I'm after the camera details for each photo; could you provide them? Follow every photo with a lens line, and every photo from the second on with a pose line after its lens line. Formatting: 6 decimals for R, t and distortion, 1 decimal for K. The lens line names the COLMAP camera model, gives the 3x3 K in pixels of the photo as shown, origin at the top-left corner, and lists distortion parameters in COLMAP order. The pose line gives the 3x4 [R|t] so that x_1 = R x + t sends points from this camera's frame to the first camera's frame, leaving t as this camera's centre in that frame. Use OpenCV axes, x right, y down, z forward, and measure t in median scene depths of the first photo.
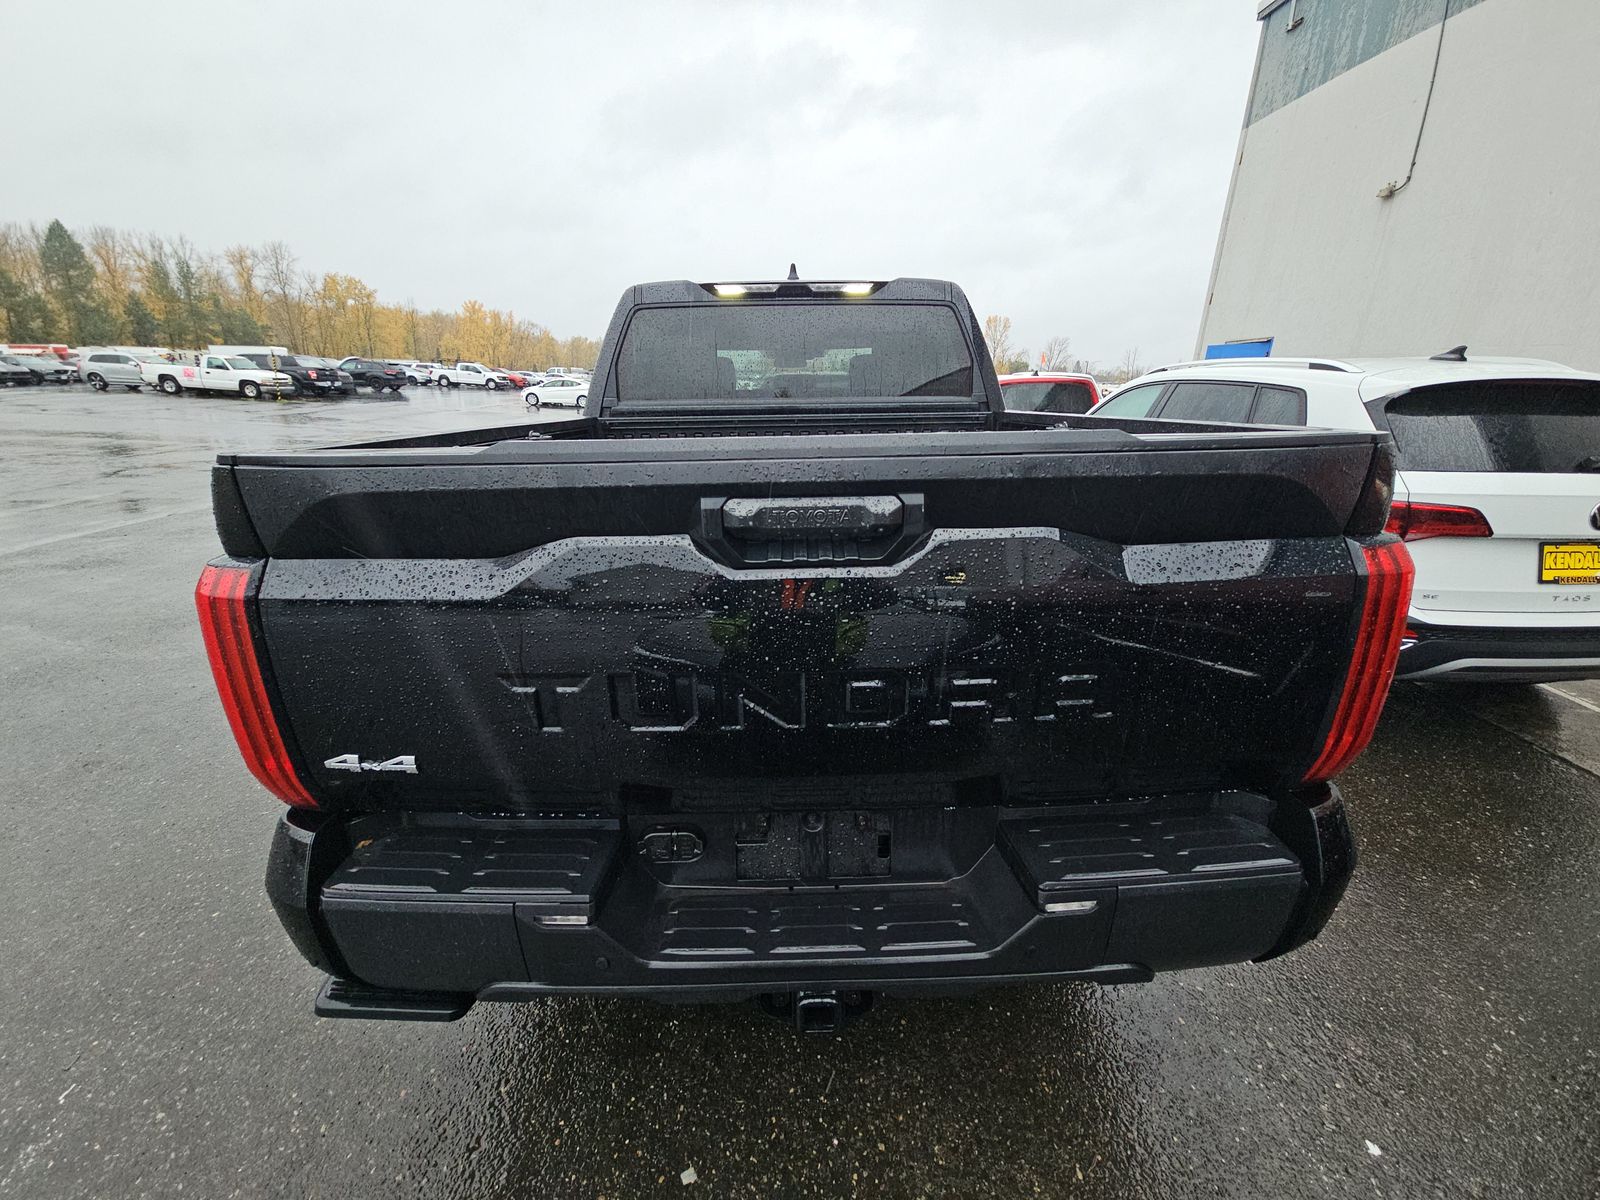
lens RADIAL K [[629.7, 0, 796.4], [0, 629.7, 605.3], [0, 0, 1]] dist [0.039299, -0.021359]
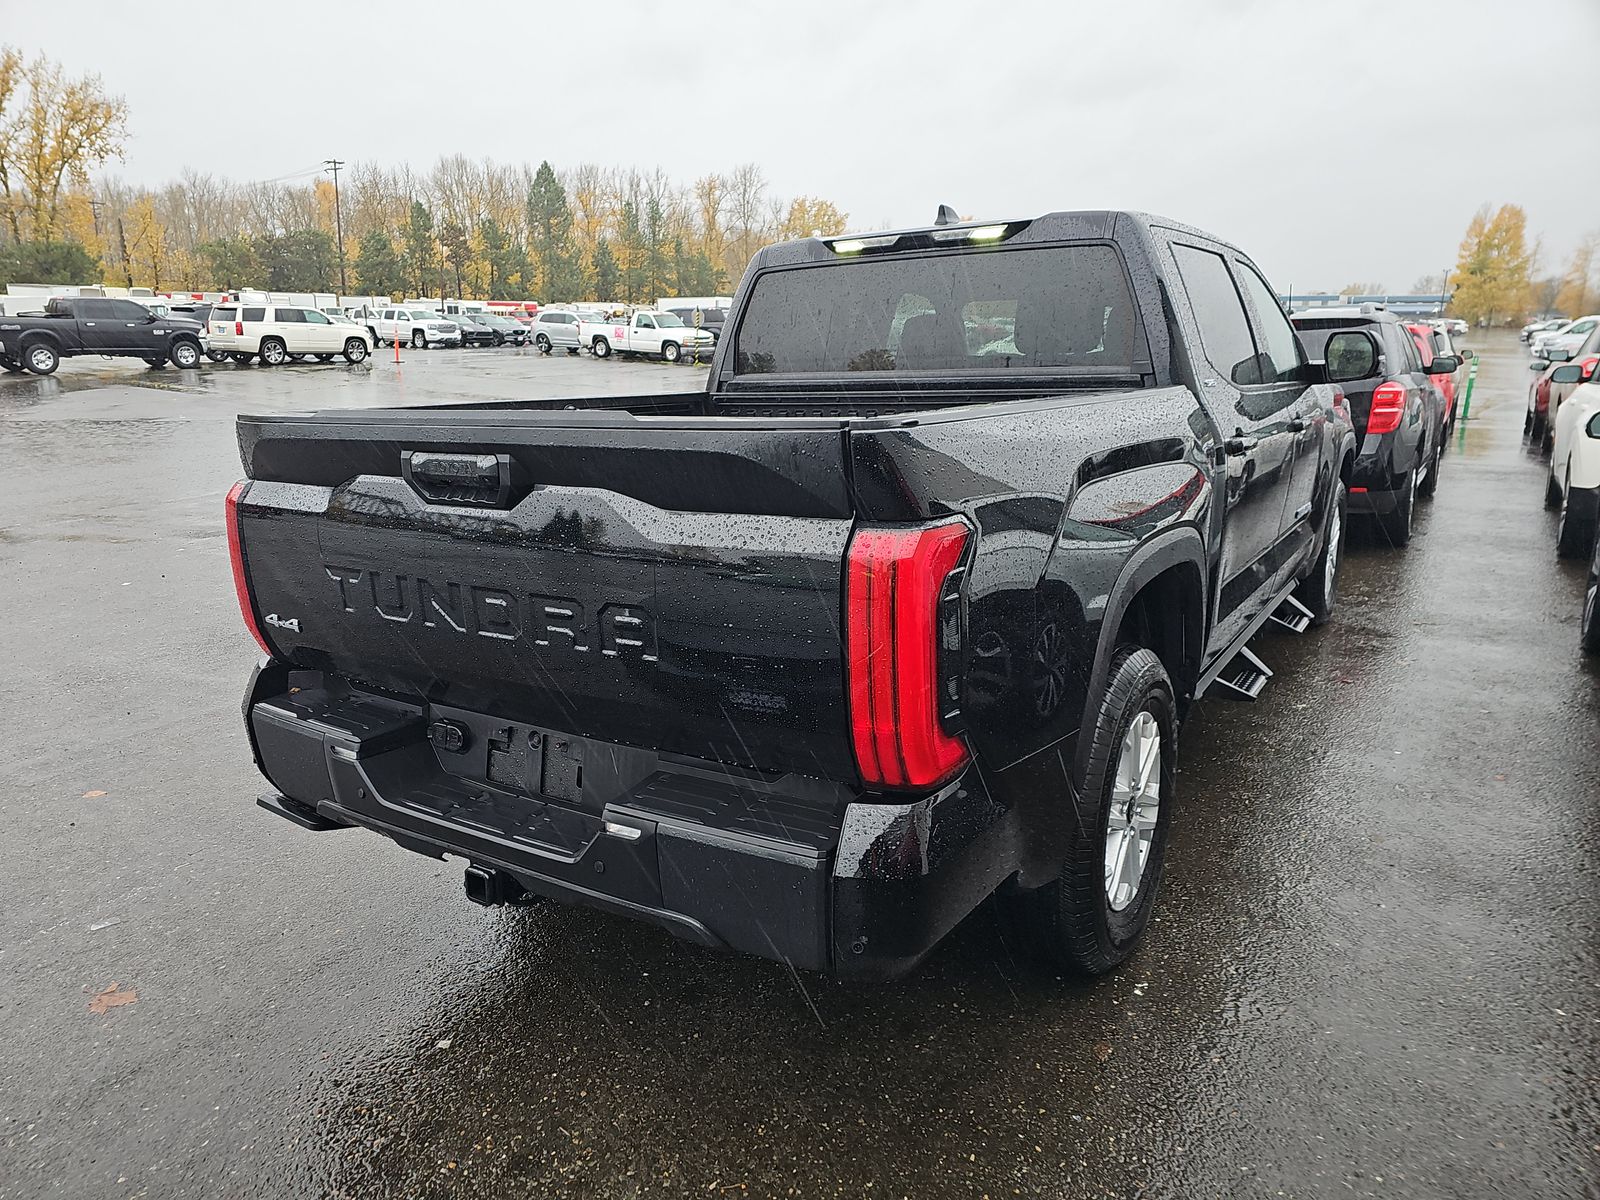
lens RADIAL K [[1067.7, 0, 800.0], [0, 1067.7, 600.0], [0, 0, 1]] dist [0.069167, 0.000069]
pose [[0.826230, 0.114540, -0.551565, 0.082854], [-0.162362, 0.985981, -0.038462, 0.004761], [0.539428, 0.121332, 0.833244, -0.022110]]
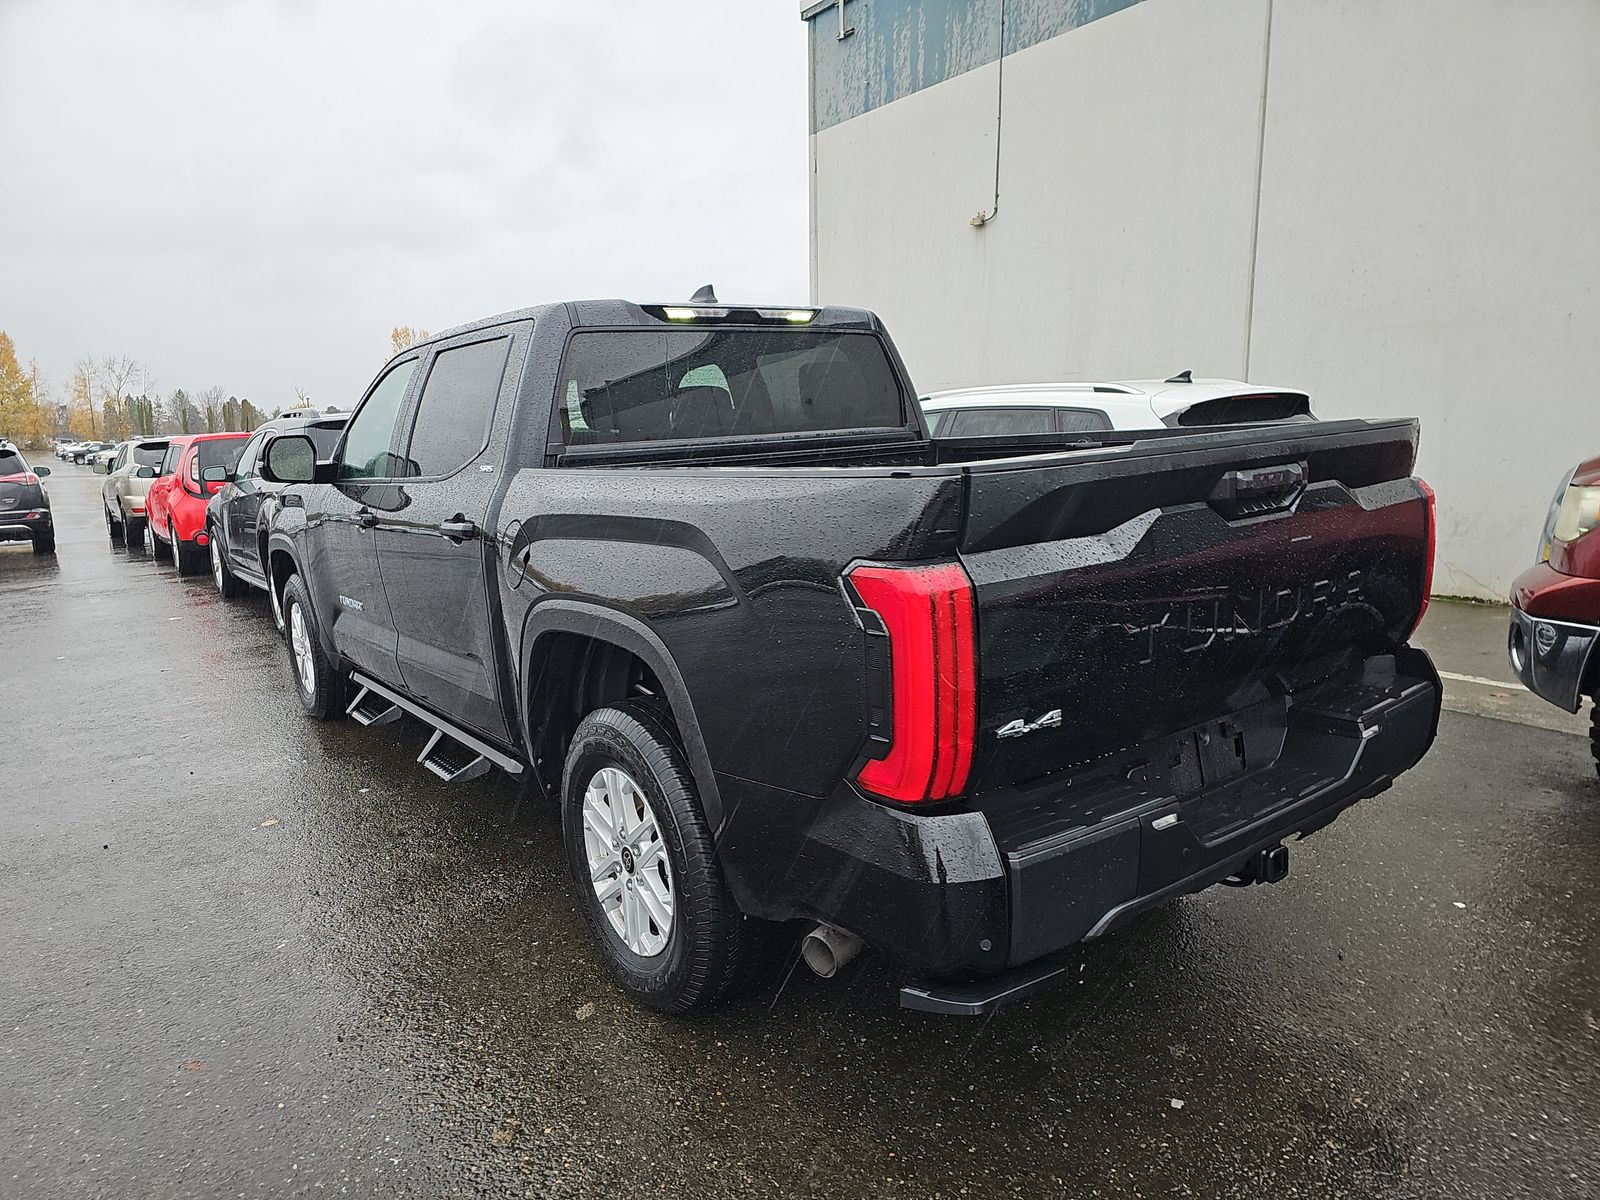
lens RADIAL K [[1079.9, 0, 765.5], [0, 1079.9, 581.6], [0, 0, 1]] dist [0.092653, 0.000916]
pose [[0.821832, -0.112479, 0.558517, -0.102570], [0.218713, 0.967491, -0.126985, 0.006982], [-0.526077, 0.226515, 0.819716, -0.019963]]
